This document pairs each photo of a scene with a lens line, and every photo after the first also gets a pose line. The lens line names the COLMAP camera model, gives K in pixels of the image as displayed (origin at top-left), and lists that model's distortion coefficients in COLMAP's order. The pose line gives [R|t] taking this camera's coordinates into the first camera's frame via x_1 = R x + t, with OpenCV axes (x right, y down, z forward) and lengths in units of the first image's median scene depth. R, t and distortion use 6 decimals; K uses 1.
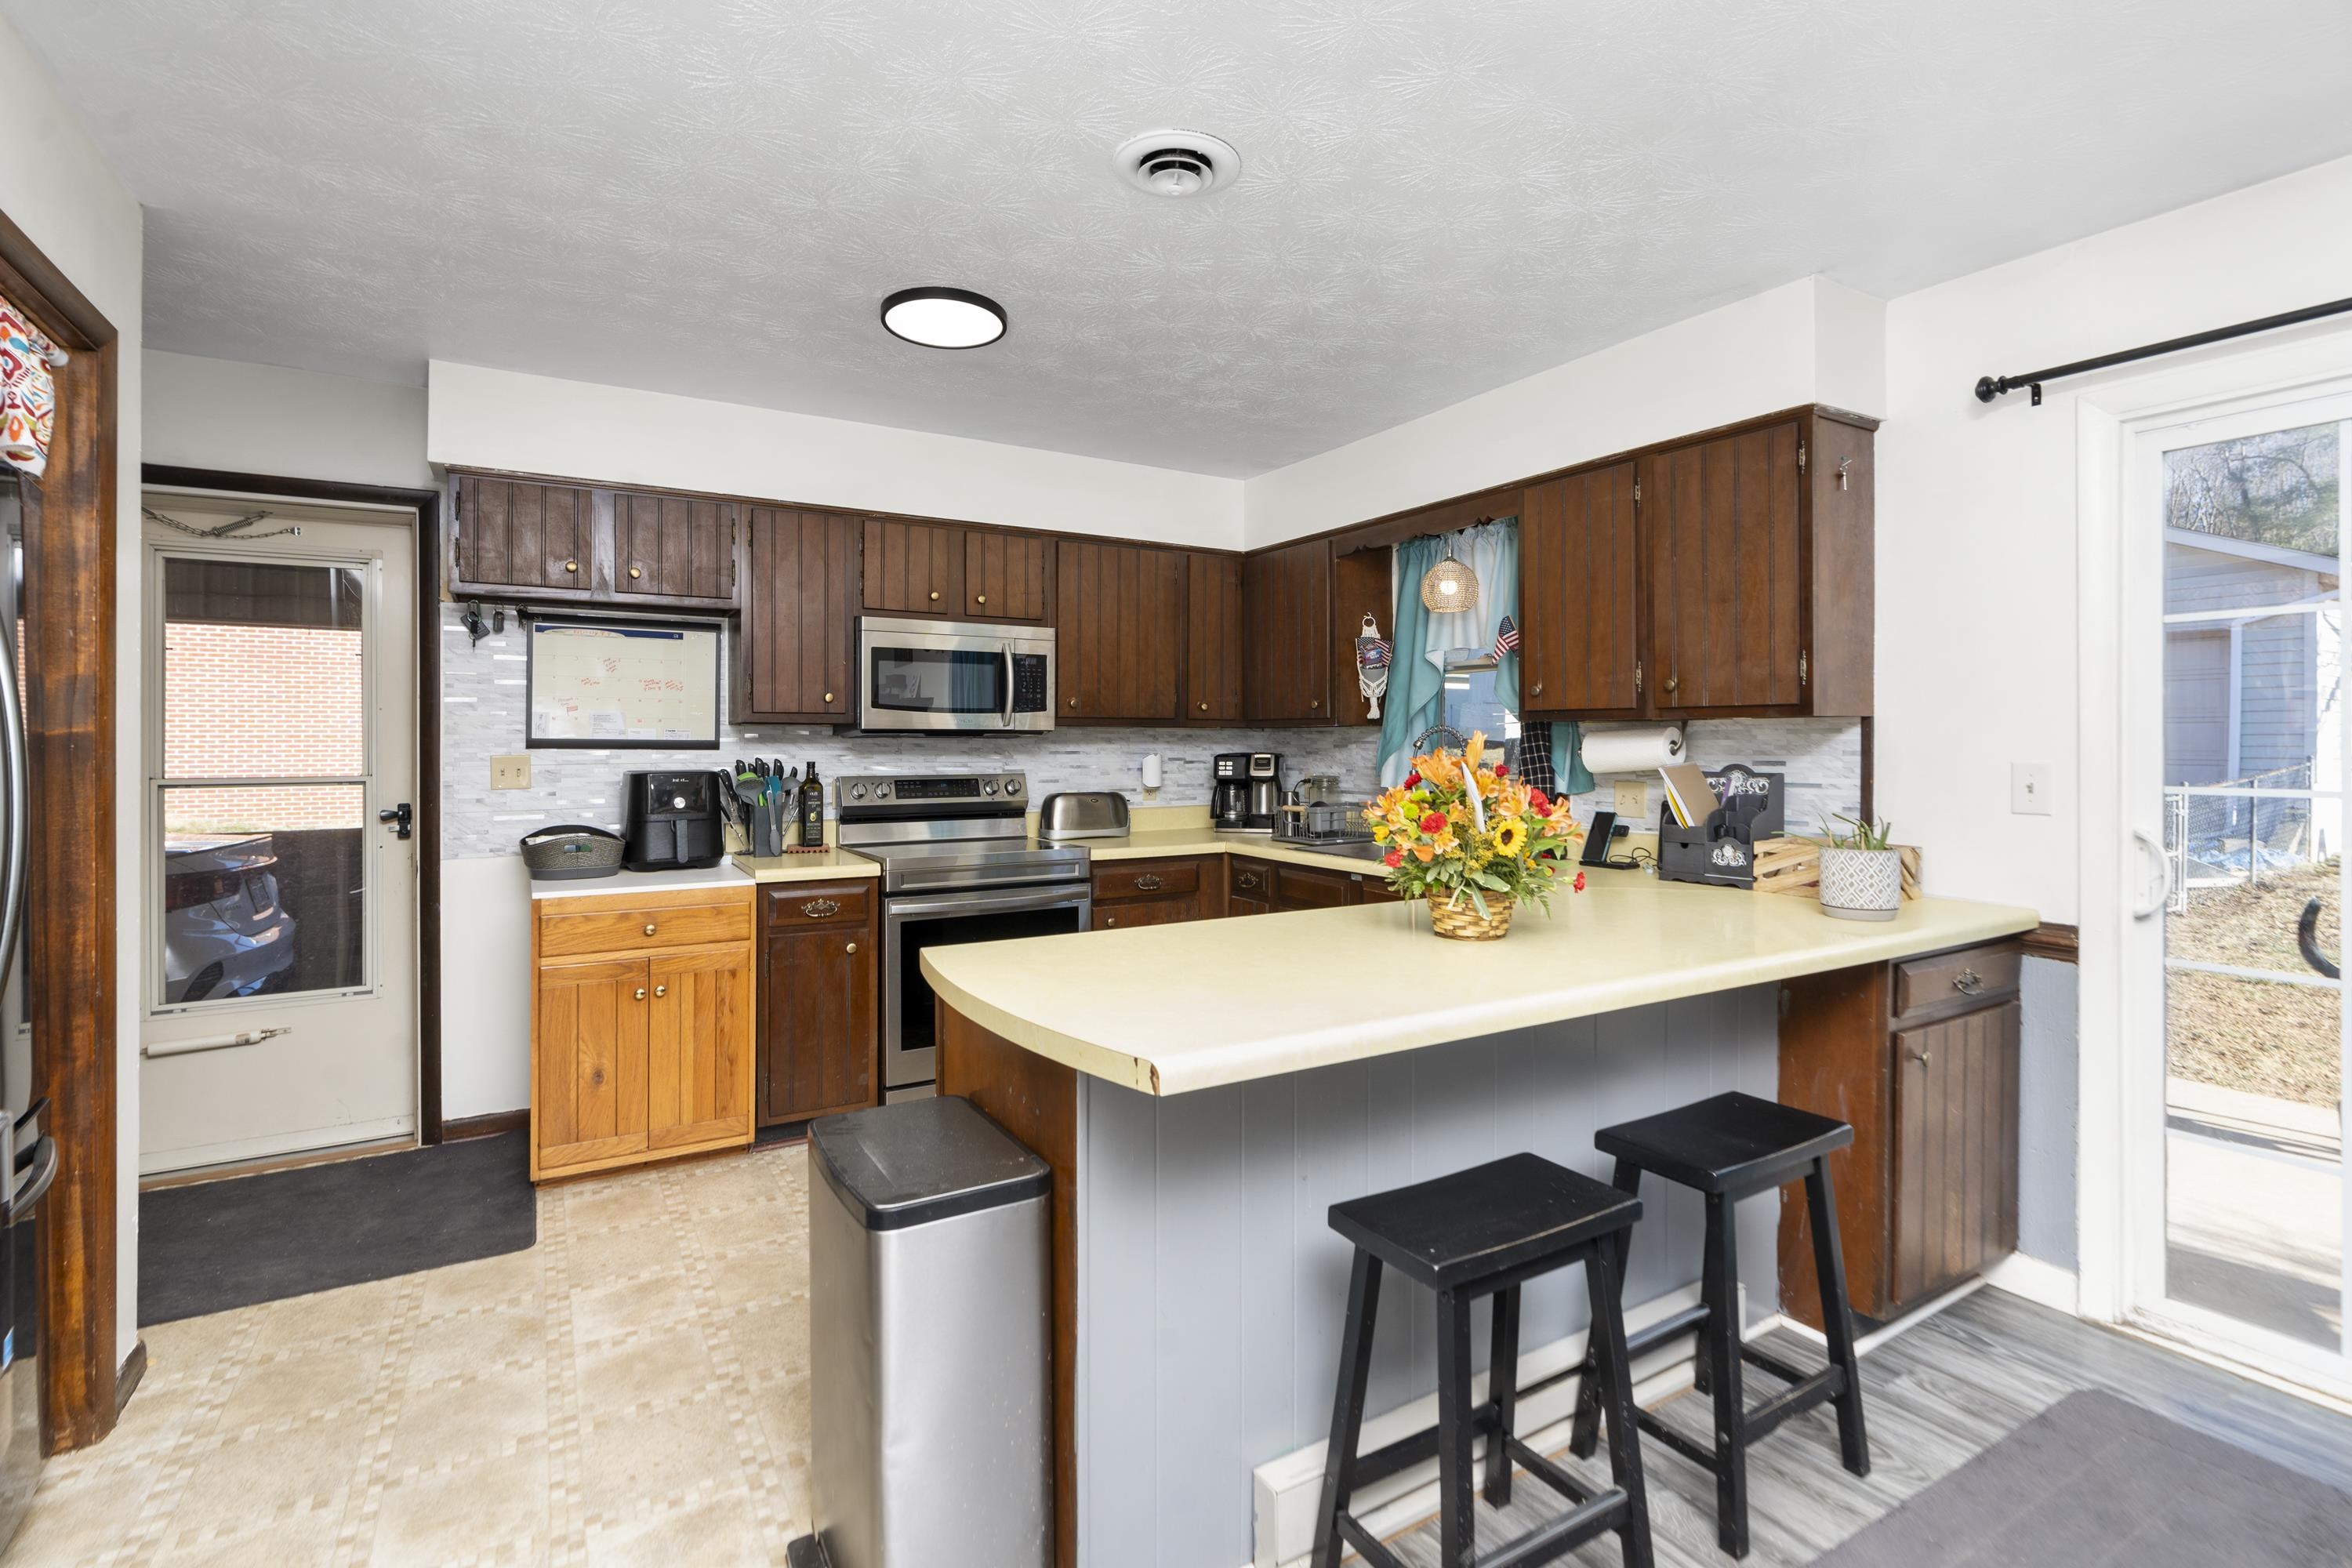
lens RADIAL K [[1080.5, 0, 1166.1], [0, 1080.5, 741.9], [0, 0, 1]] dist [-0.004968, 0.002873]
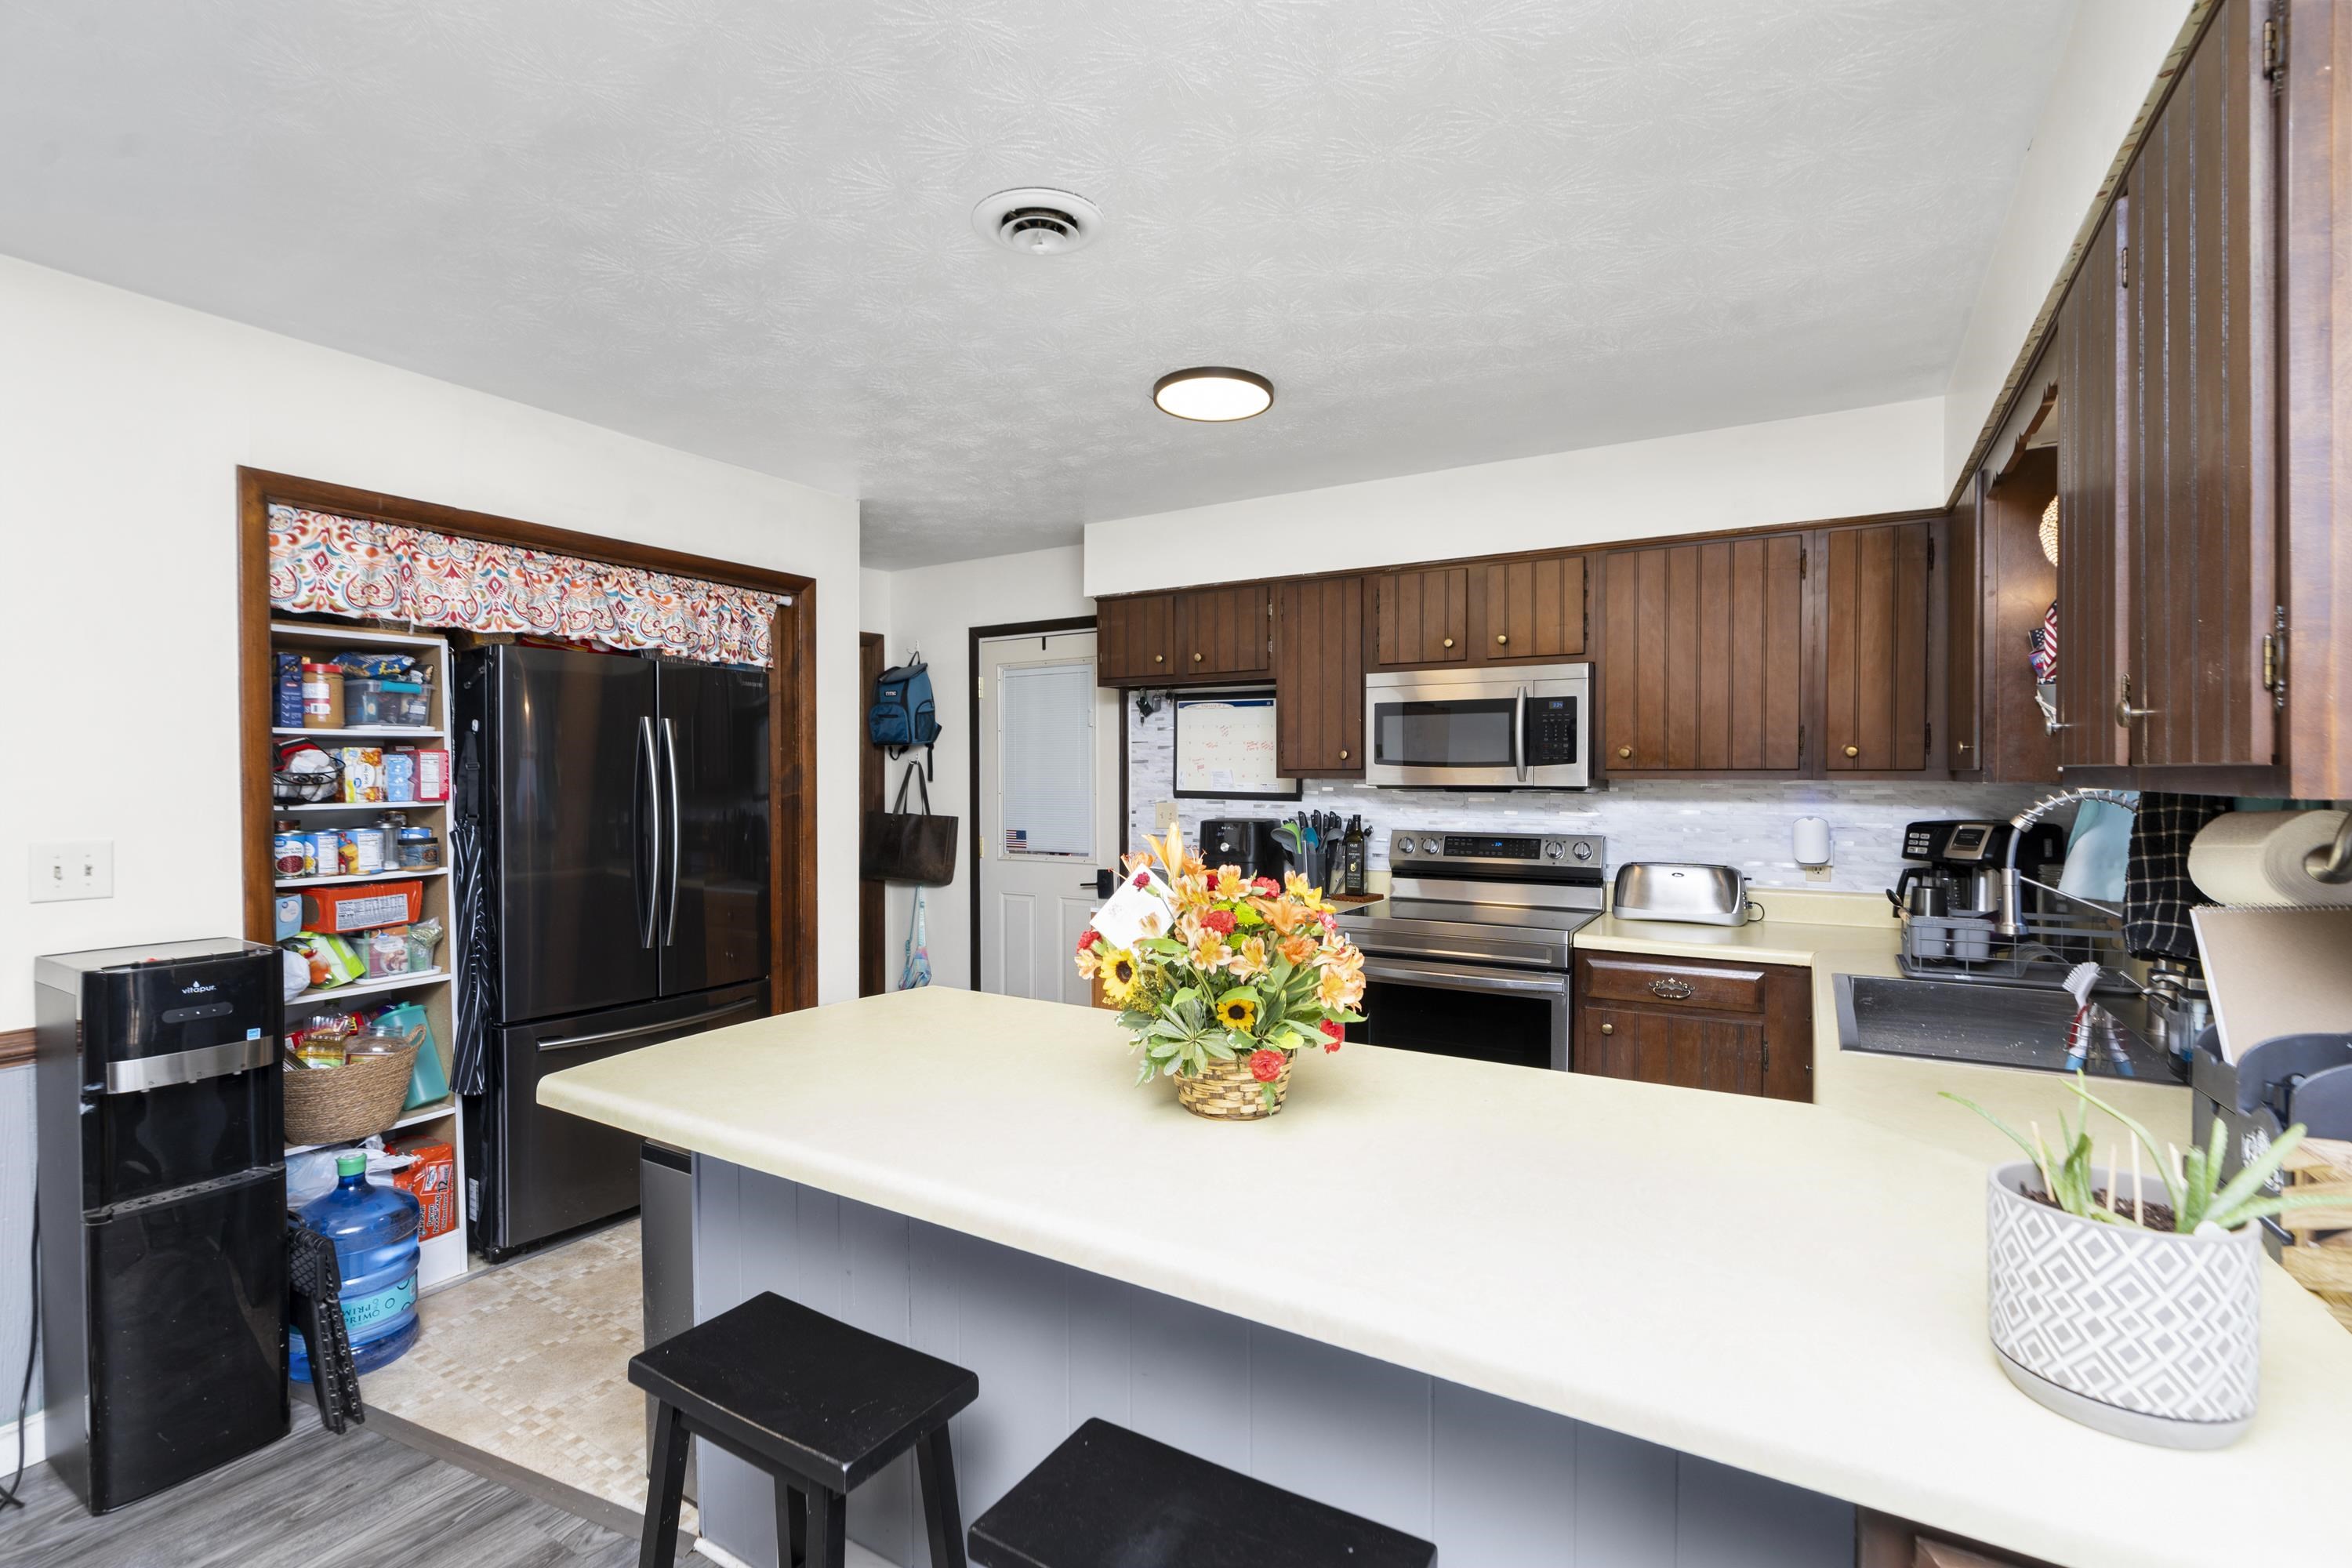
lens RADIAL K [[1080.5, 0, 1168.1], [0, 1080.5, 779.9], [0, 0, 1]] dist [-0.004968, 0.002873]
pose [[0.467219, 0.007058, -0.884114, 0.506534], [0.000810, 0.999964, 0.008411, -0.023952], [0.884141, -0.004645, 0.467196, 0.344461]]
